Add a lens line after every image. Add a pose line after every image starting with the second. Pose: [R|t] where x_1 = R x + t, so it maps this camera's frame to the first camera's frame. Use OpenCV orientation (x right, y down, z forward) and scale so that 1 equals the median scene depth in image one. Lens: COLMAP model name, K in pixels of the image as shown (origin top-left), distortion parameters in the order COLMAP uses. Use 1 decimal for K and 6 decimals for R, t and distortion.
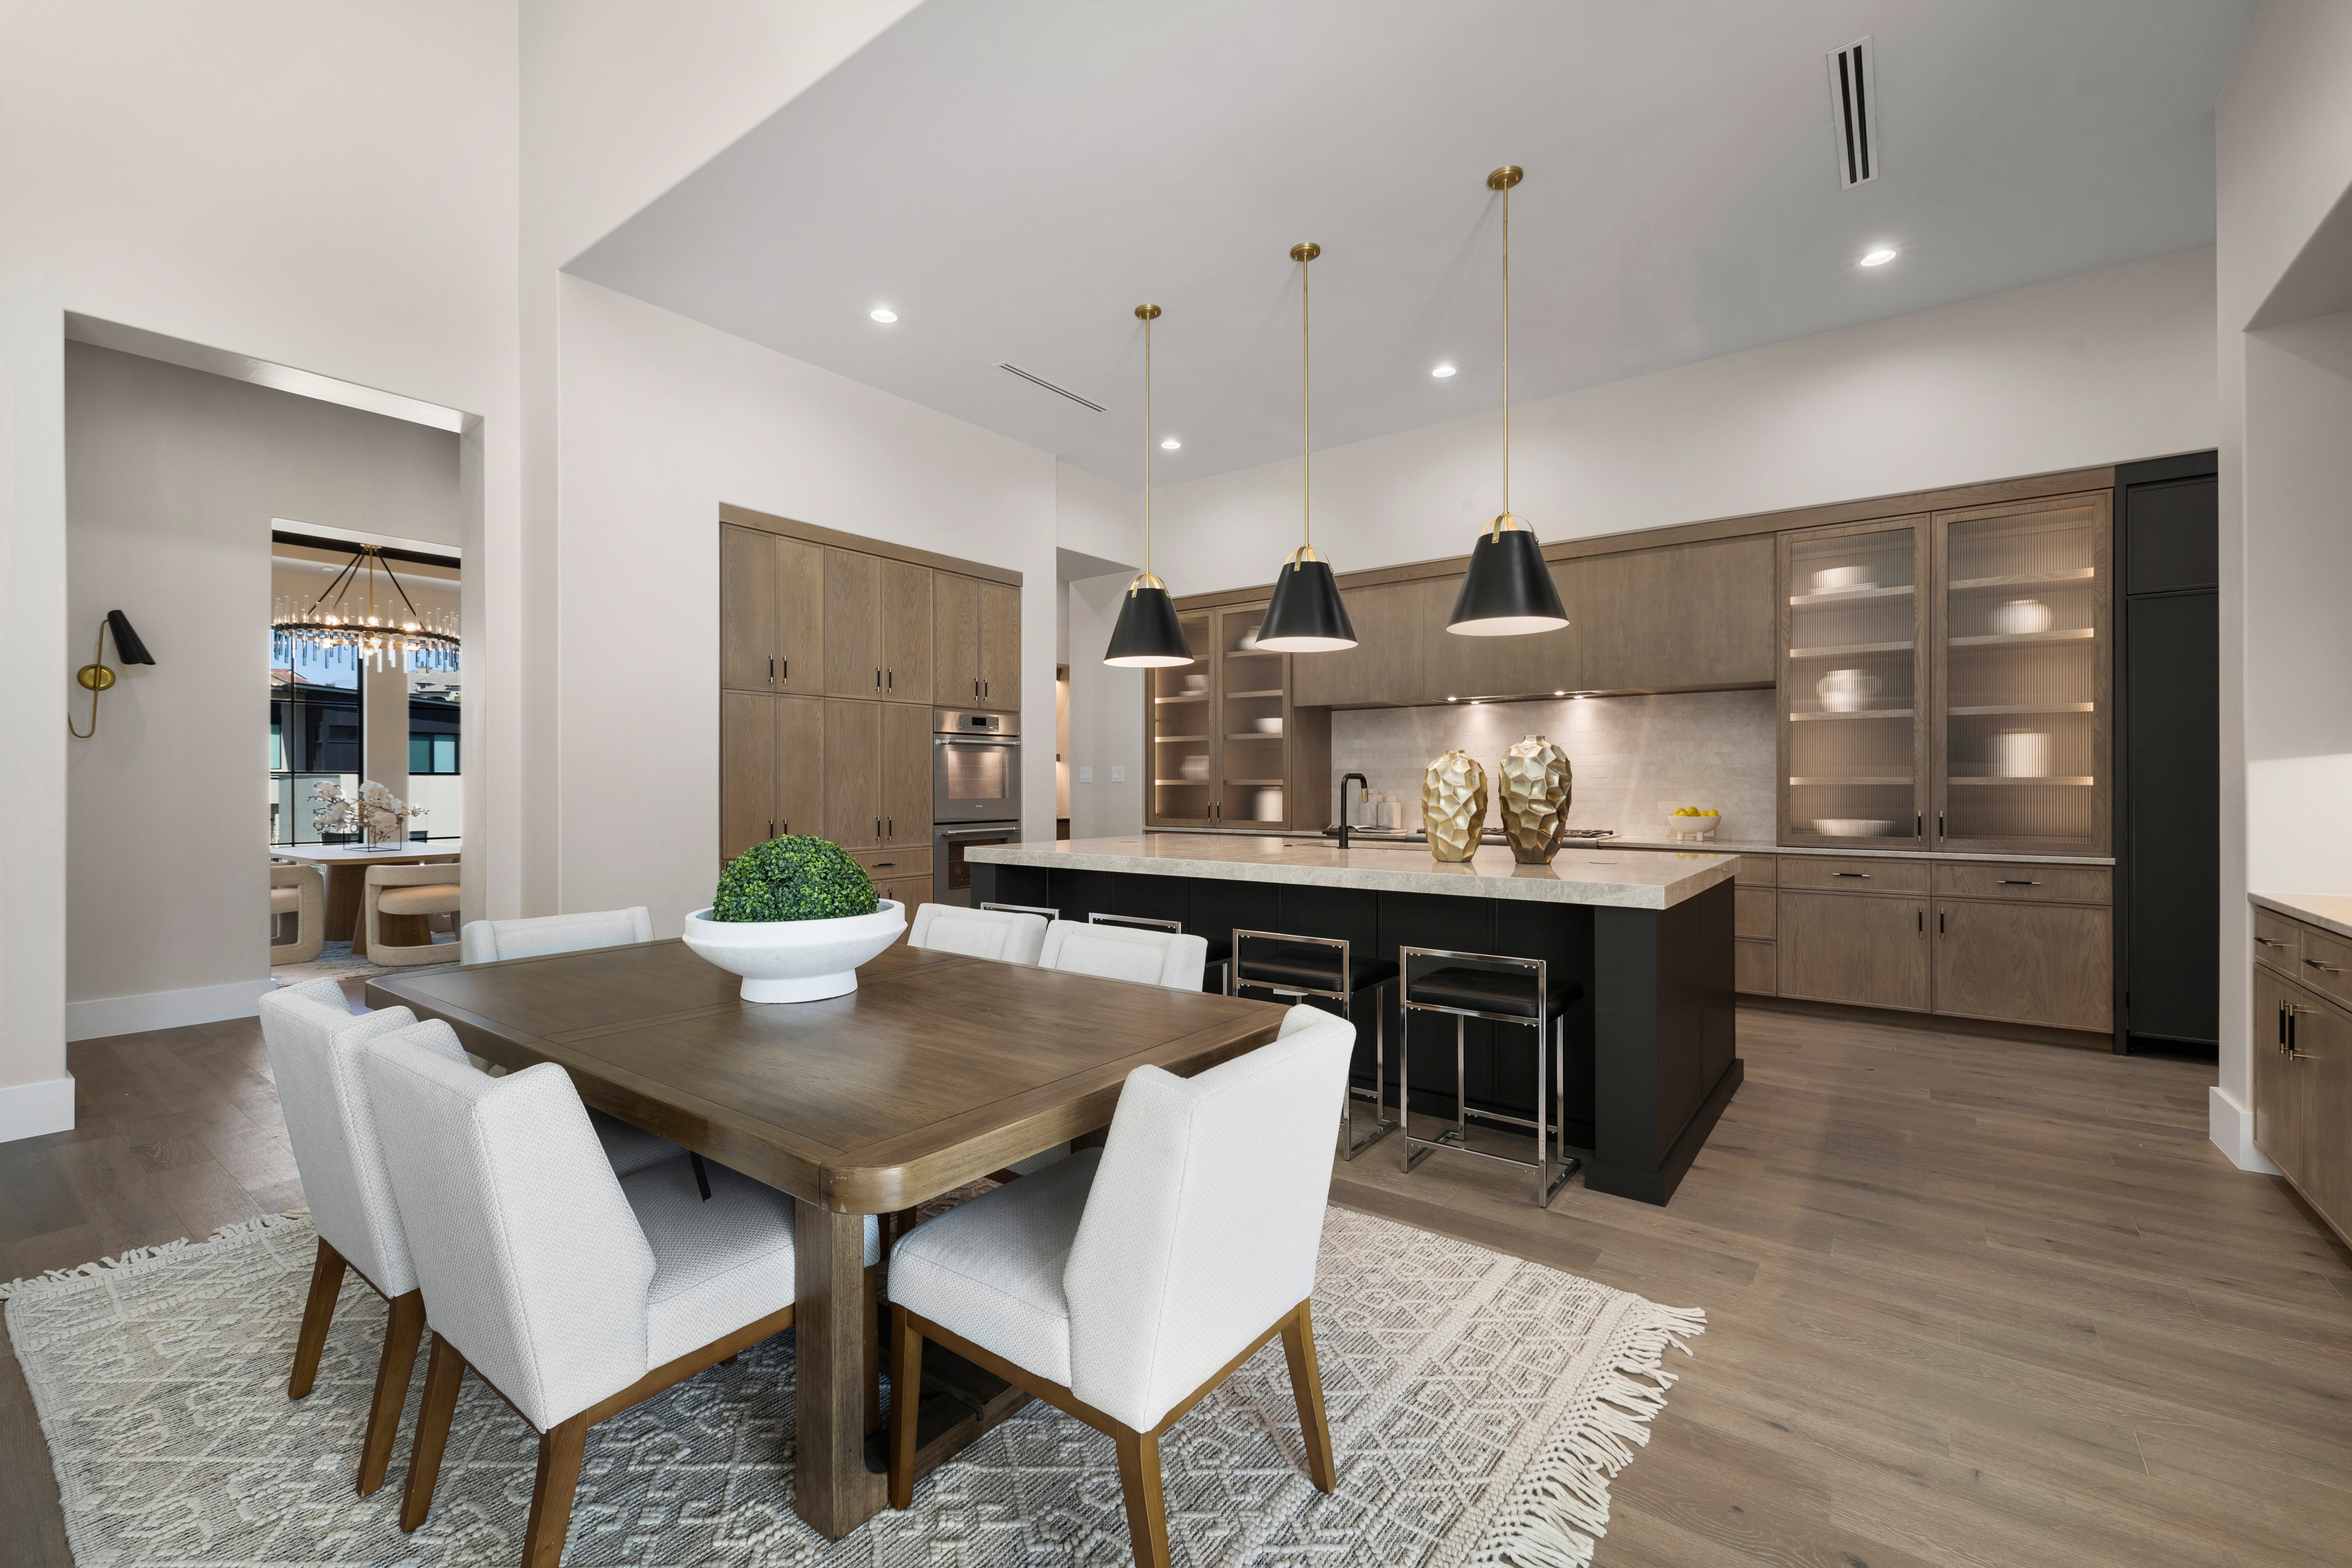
lens RADIAL K [[993.3, 0, 1161.5], [0, 993.3, 782.2], [0, 0, 1]] dist [-0.000826, 0.000979]
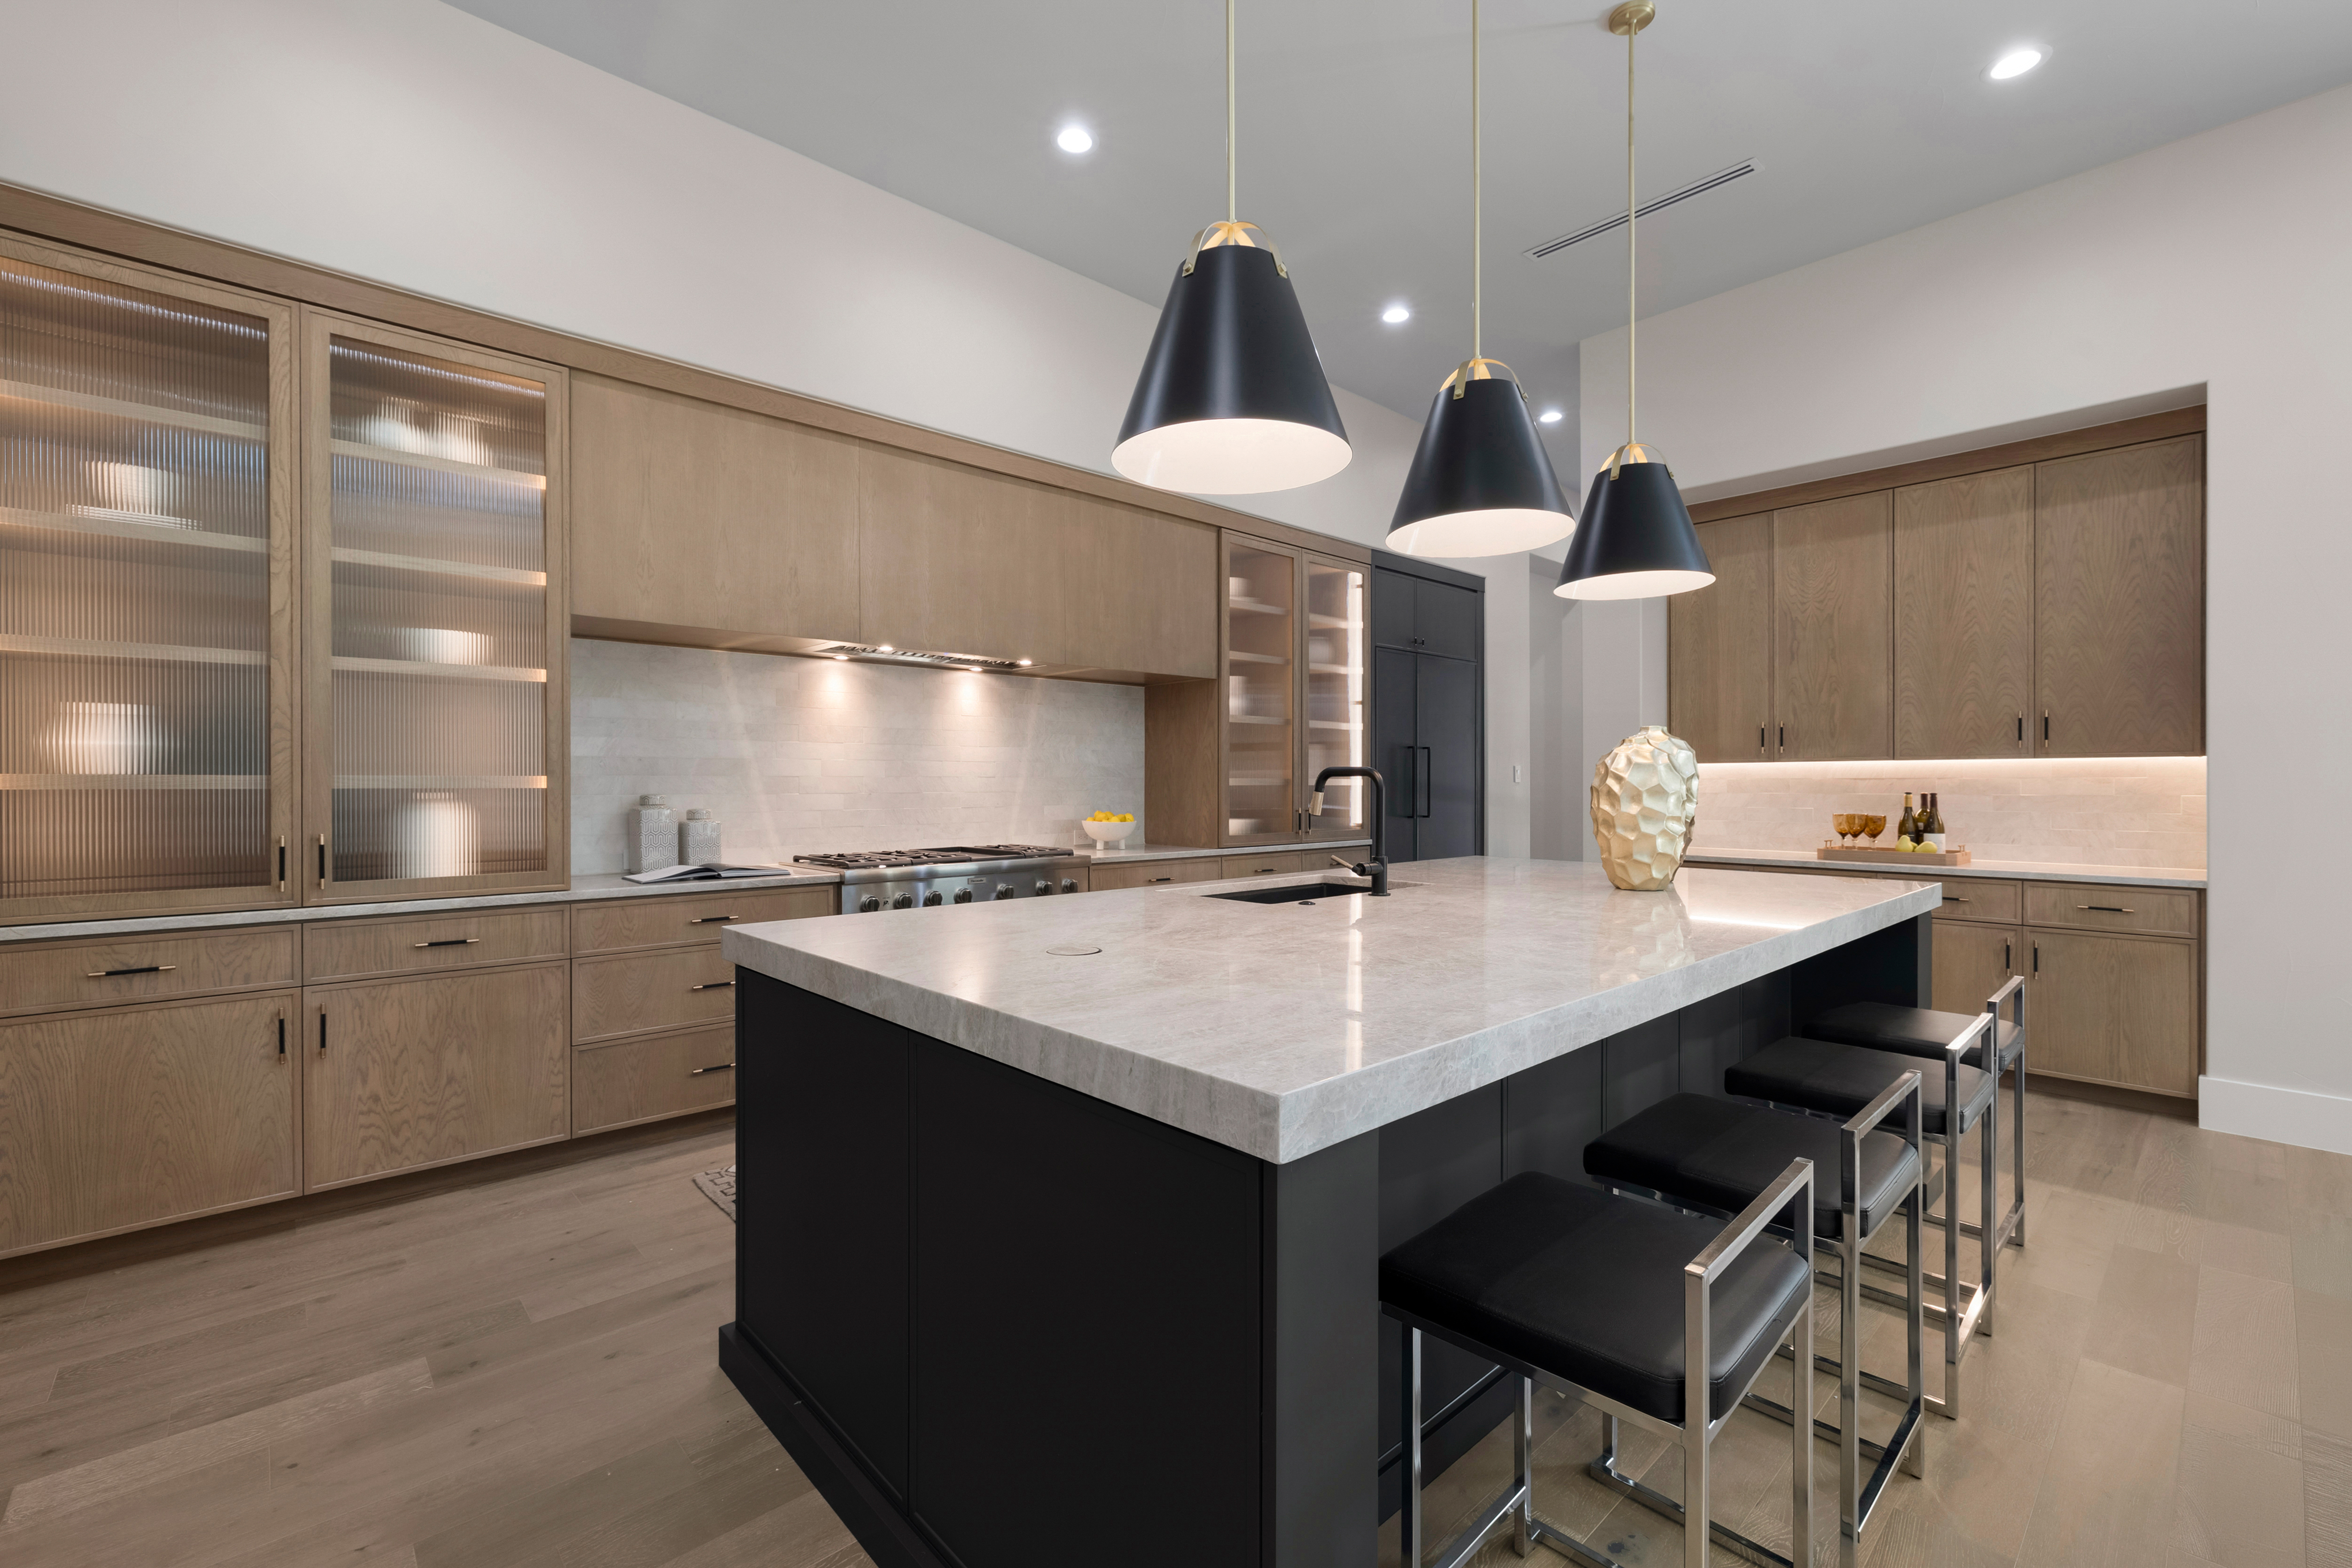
lens RADIAL K [[1038.1, 0, 1200.0], [0, 1038.1, 786.4], [0, 0, 1]] dist [0.011001, 0.000025]
pose [[0.133698, -0.003014, 0.991018, -0.414060], [0.001903, 0.999994, 0.002784, 0.000801], [-0.991020, 0.001514, 0.133703, 0.908485]]
